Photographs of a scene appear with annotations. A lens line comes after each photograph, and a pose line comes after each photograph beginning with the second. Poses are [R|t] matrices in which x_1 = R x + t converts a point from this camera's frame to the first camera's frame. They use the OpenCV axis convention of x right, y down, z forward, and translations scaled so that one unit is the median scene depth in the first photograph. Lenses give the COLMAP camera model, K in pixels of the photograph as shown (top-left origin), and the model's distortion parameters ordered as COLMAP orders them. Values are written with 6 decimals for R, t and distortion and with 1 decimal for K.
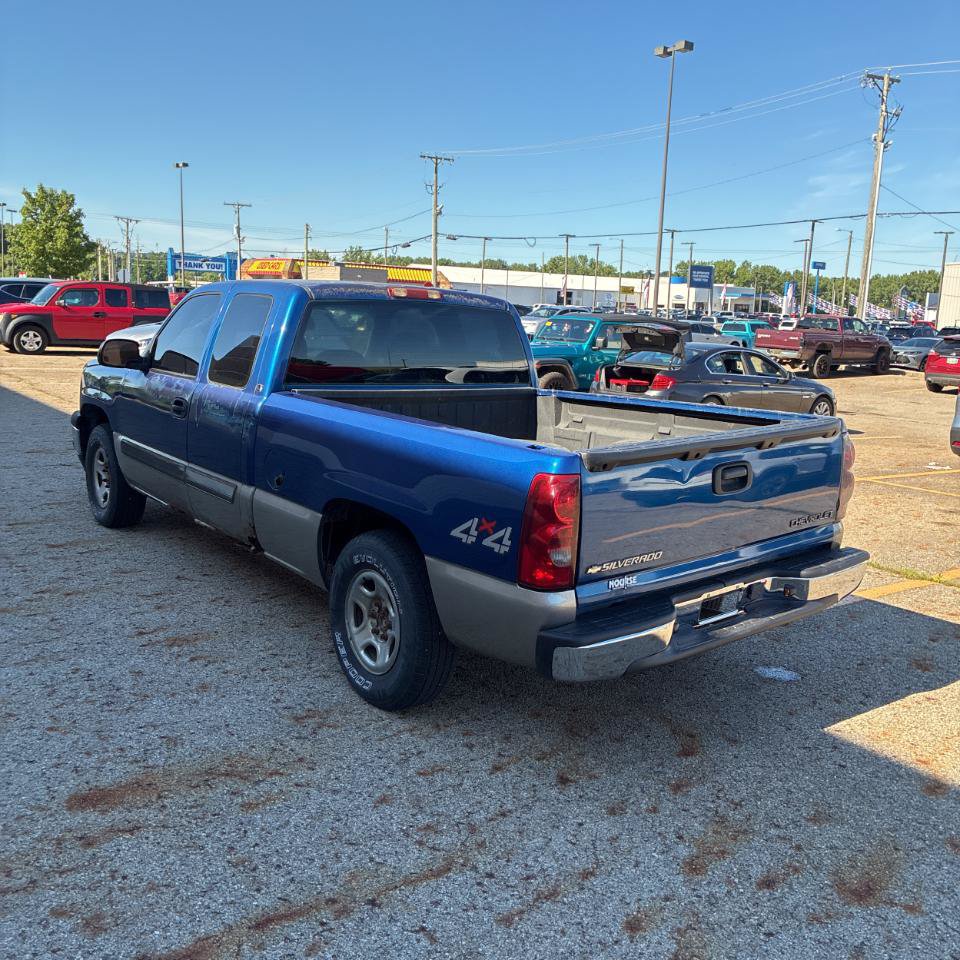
lens RADIAL K [[942.7, 0, 491.3], [0, 942.7, 480.5], [0, 0, 1]] dist [0.084236, -0.130954]
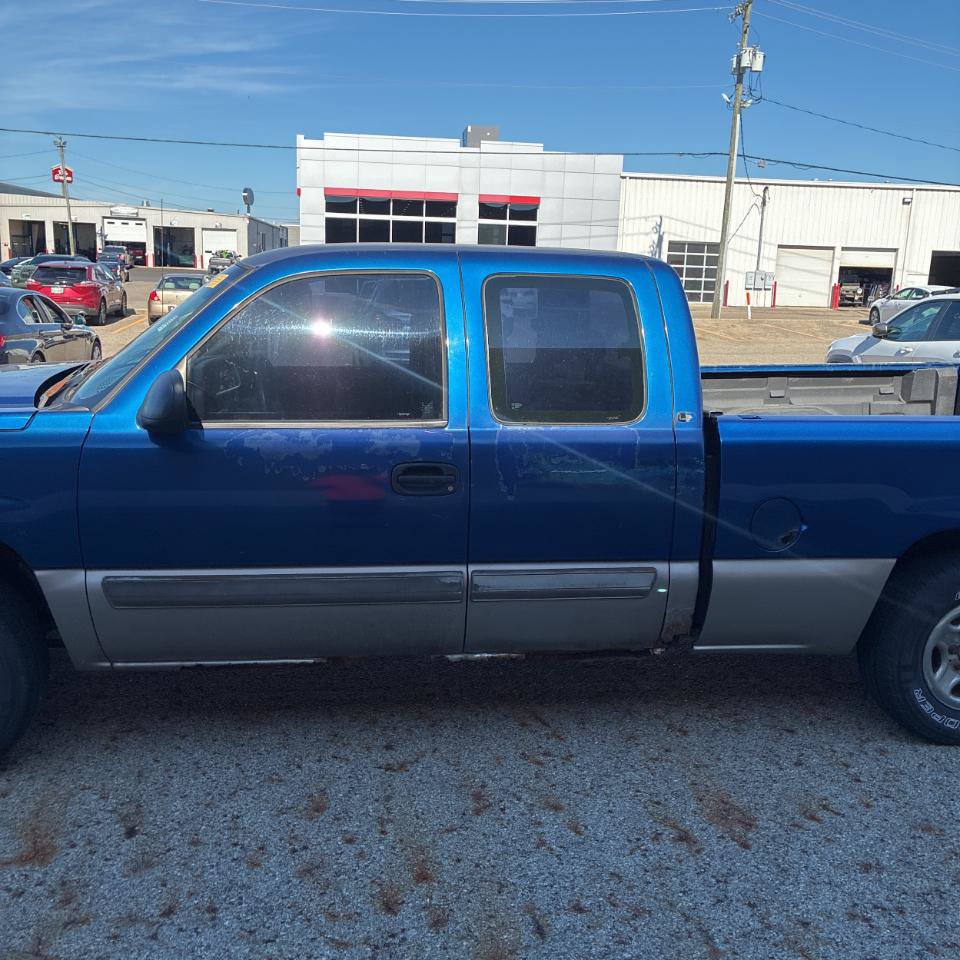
lens RADIAL K [[952.9, 0, 484.2], [0, 952.9, 472.2], [0, 0, 1]] dist [0.010823, 0.031775]
pose [[0.517573, -0.209312, 0.829642, -1.012912], [0.149396, 0.976830, 0.153246, -0.210011], [-0.842496, 0.044629, 0.536851, 0.862299]]
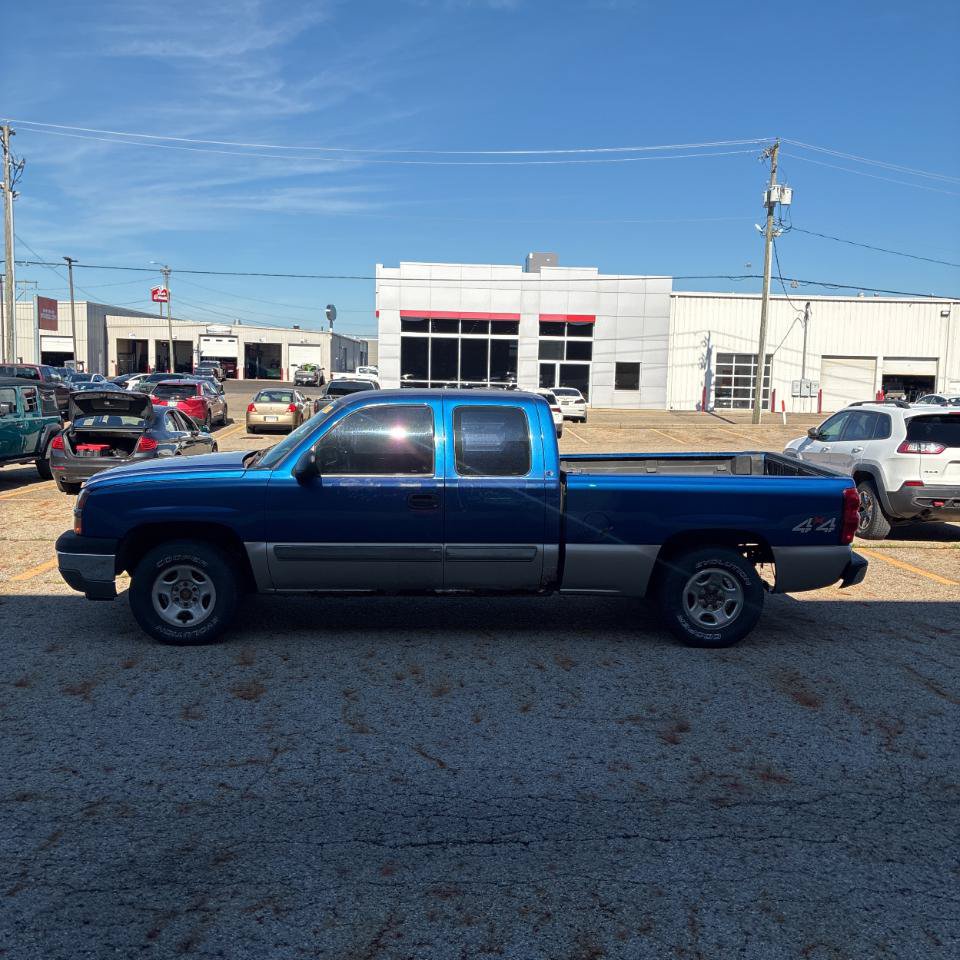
lens RADIAL K [[942.7, 0, 491.3], [0, 942.7, 480.5], [0, 0, 1]] dist [0.084236, -0.130954]
pose [[0.574835, -0.124580, 0.808730, -1.611732], [0.153581, 0.987204, 0.042910, -0.181961], [-0.803728, 0.099539, 0.586612, 0.294773]]
